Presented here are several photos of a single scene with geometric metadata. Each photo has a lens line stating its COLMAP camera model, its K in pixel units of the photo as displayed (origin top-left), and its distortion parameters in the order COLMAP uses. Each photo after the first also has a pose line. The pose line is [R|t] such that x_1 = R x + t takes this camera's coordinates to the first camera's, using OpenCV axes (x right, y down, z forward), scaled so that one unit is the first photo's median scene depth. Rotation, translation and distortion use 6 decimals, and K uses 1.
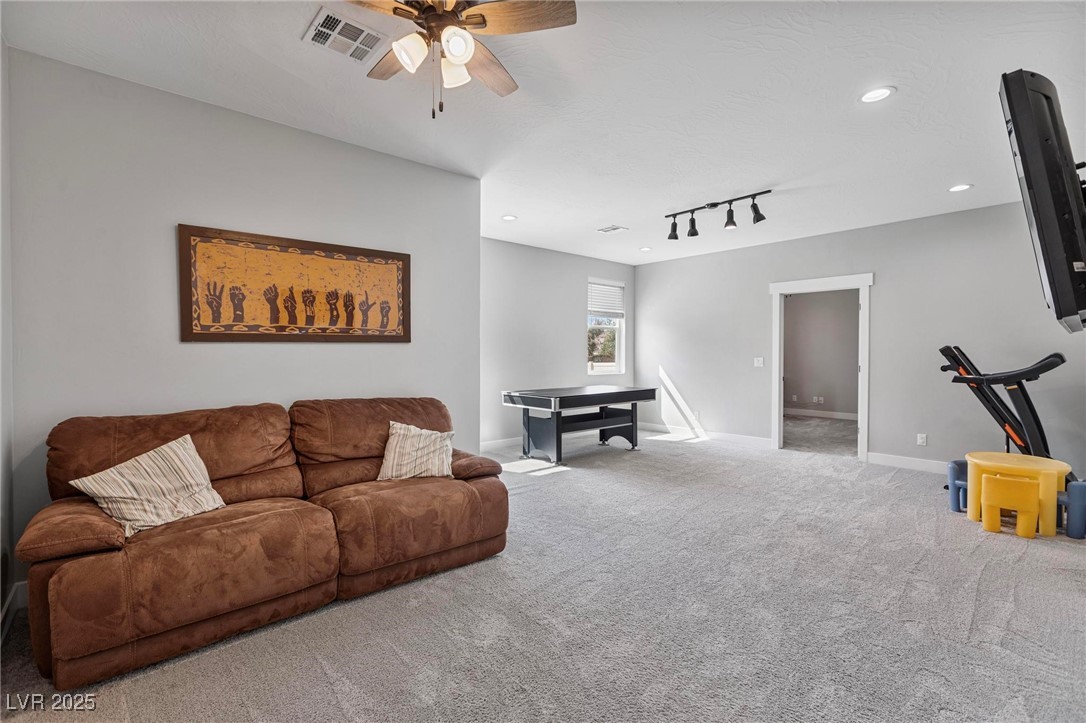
lens RADIAL K [[493.1, 0, 534.9], [0, 493.1, 363.0], [0, 0, 1]] dist [-0.000034, 0.000305]
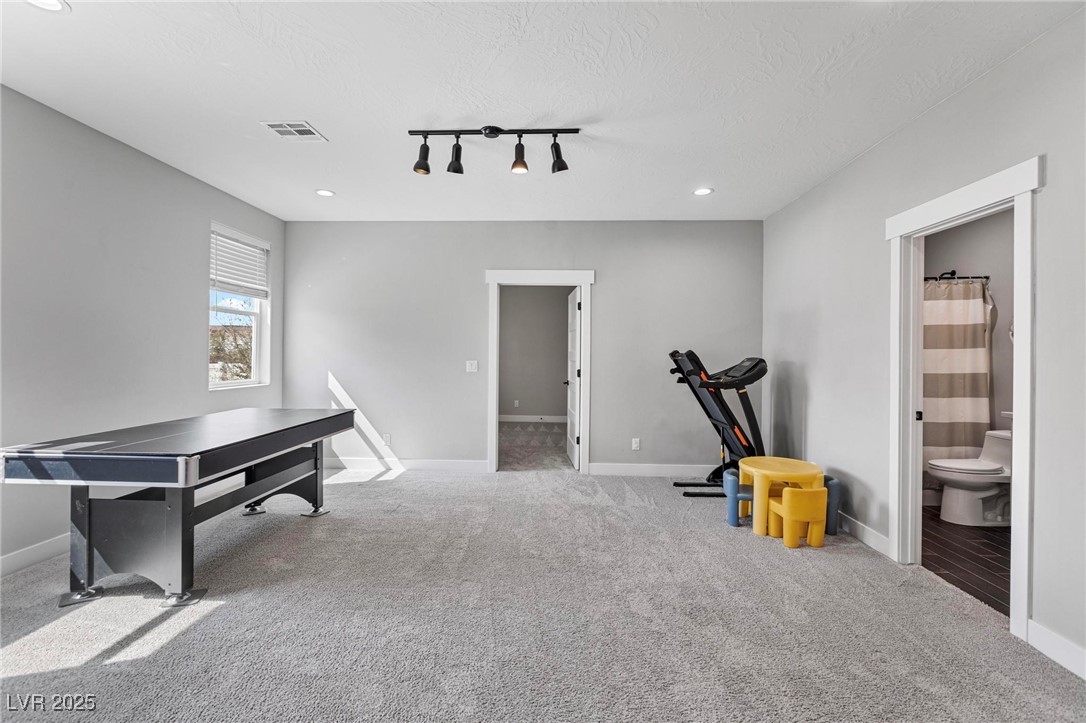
lens RADIAL K [[493.1, 0, 545.8], [0, 493.1, 353.8], [0, 0, 1]] dist [-0.000034, 0.000305]
pose [[0.683742, 0.007021, 0.729690, -0.062839], [0.004675, 0.999891, -0.014002, -0.012871], [-0.729709, 0.012985, 0.683634, 0.462266]]
